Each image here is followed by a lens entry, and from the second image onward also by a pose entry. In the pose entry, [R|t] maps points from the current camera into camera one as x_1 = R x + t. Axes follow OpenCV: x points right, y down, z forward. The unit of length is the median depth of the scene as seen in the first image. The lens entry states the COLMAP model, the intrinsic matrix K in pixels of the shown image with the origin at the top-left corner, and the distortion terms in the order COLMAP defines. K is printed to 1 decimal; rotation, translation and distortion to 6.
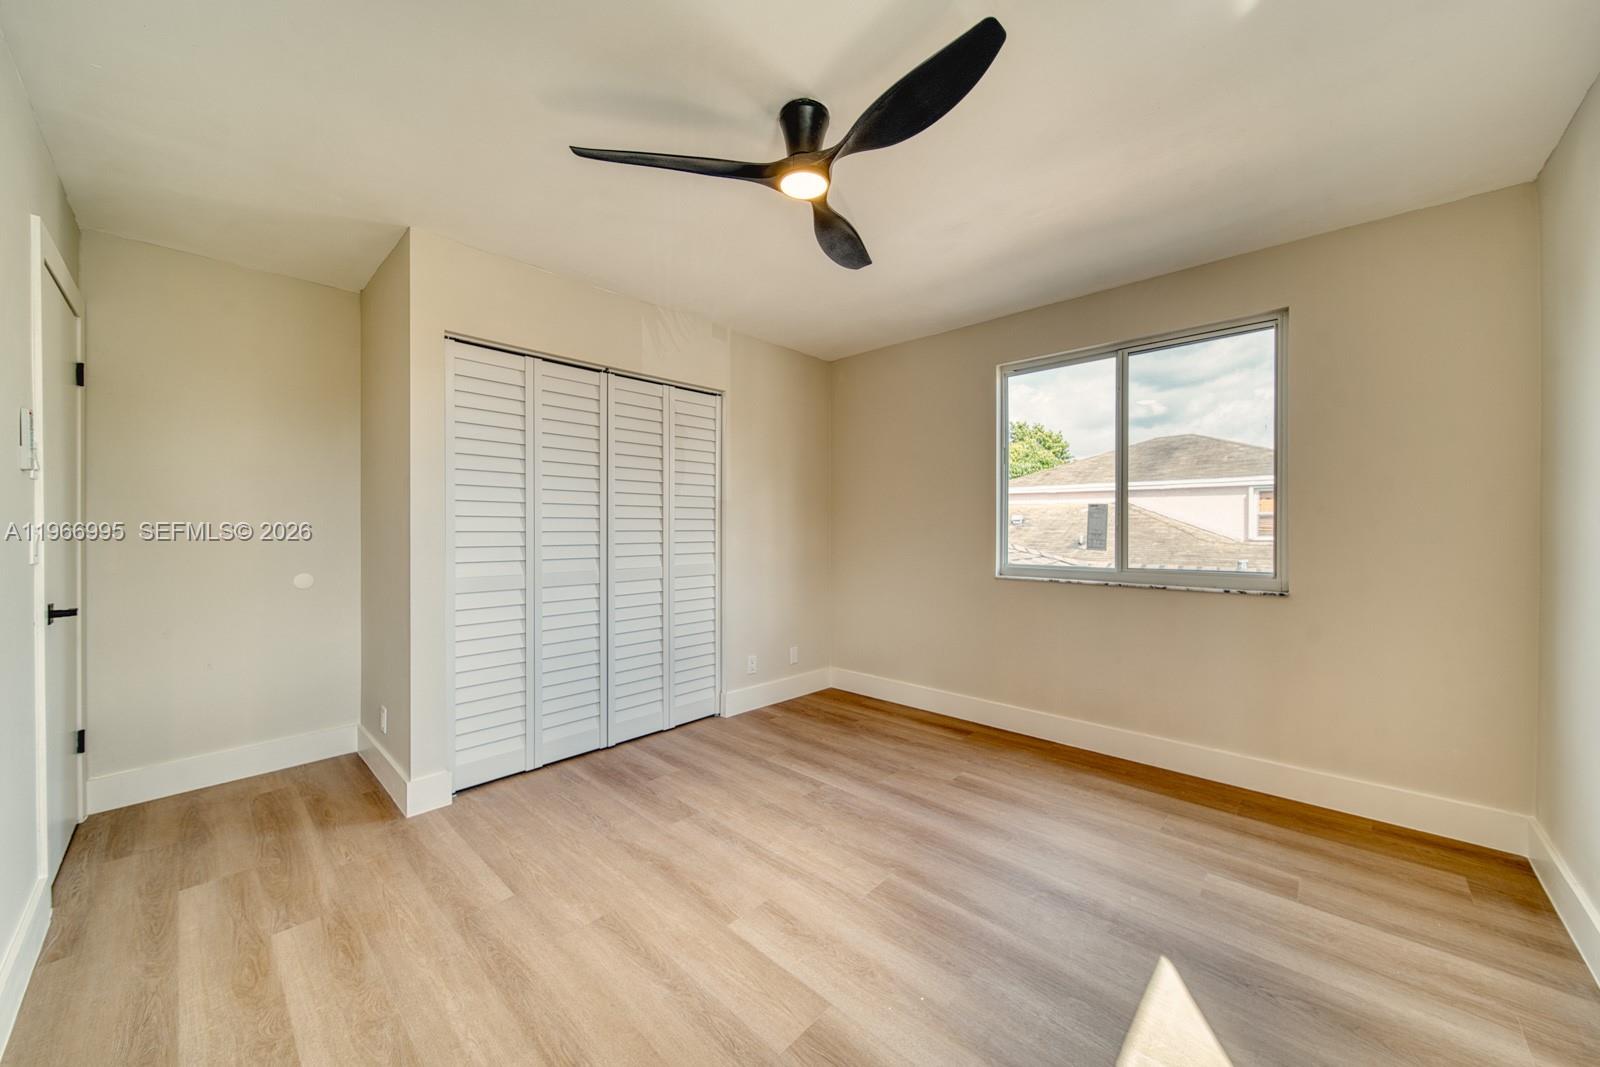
lens RADIAL K [[546.4, 0, 804.2], [0, 546.4, 530.8], [0, 0, 1]] dist [-0.000383, -0.000033]
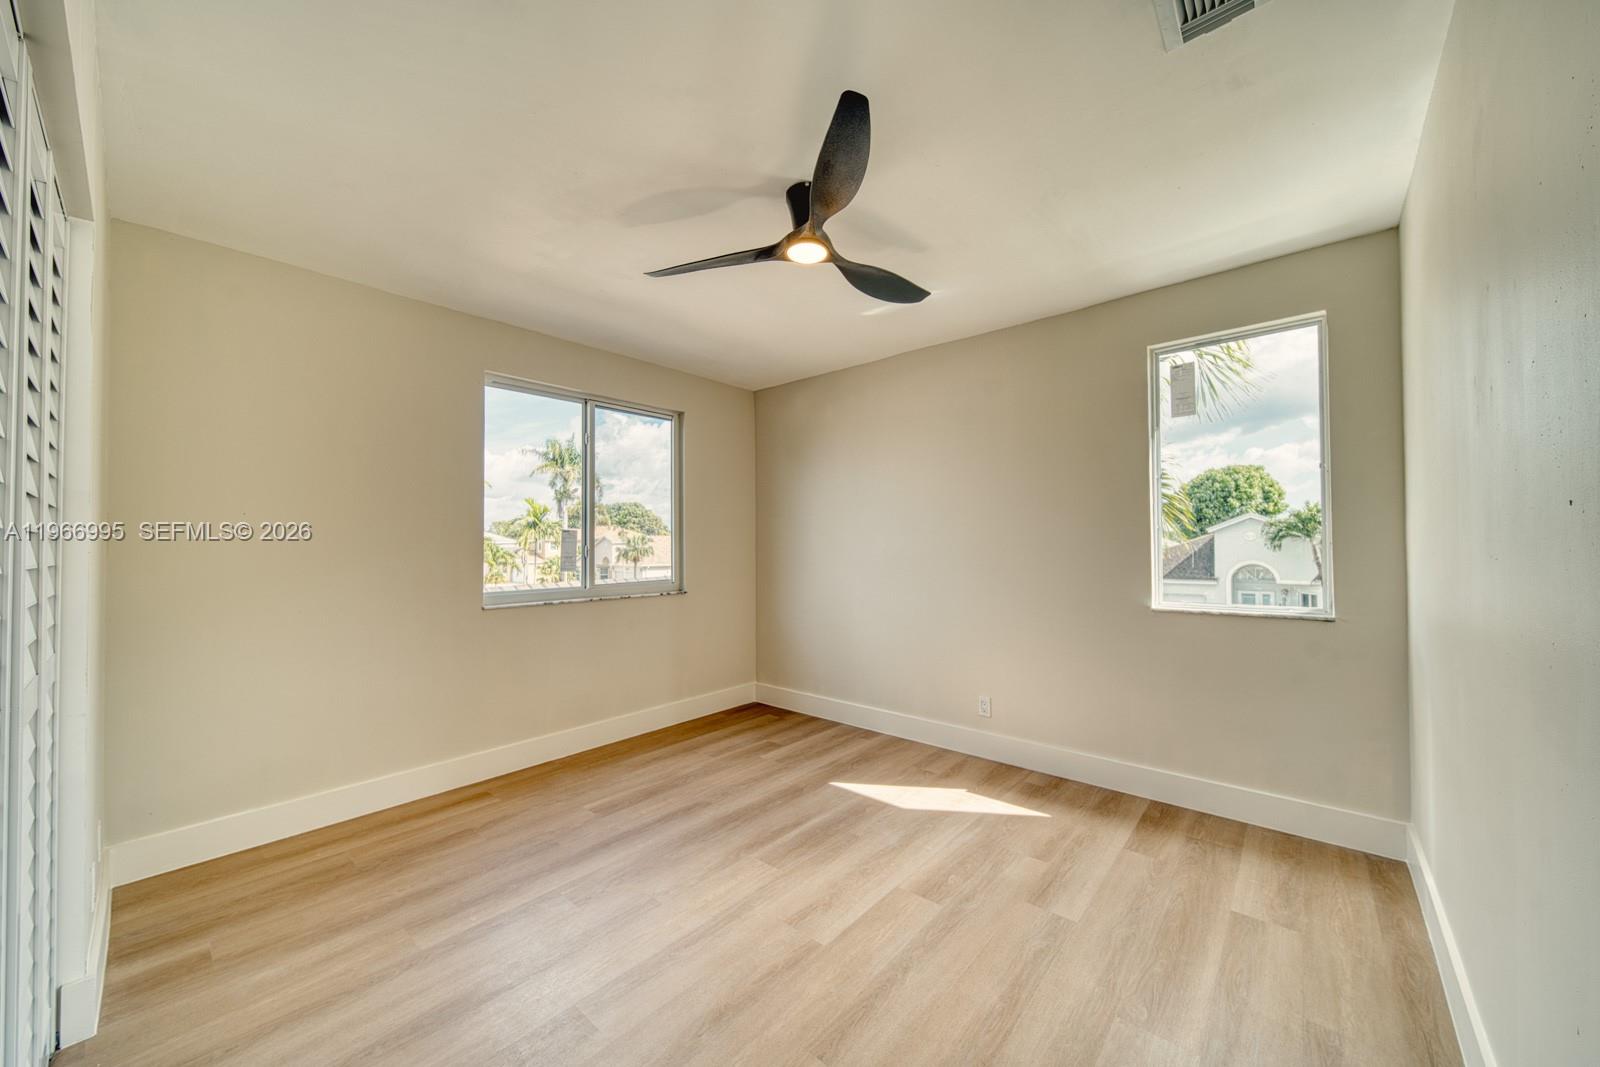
lens RADIAL K [[587.8, 0, 780.3], [0, 587.8, 535.9], [0, 0, 1]] dist [-0.000392, -0.000073]
pose [[0.006566, 0.020589, 0.999766, -0.686359], [0.015541, 0.999665, -0.020689, -0.006212], [-0.999858, 0.015673, 0.006243, 0.587496]]
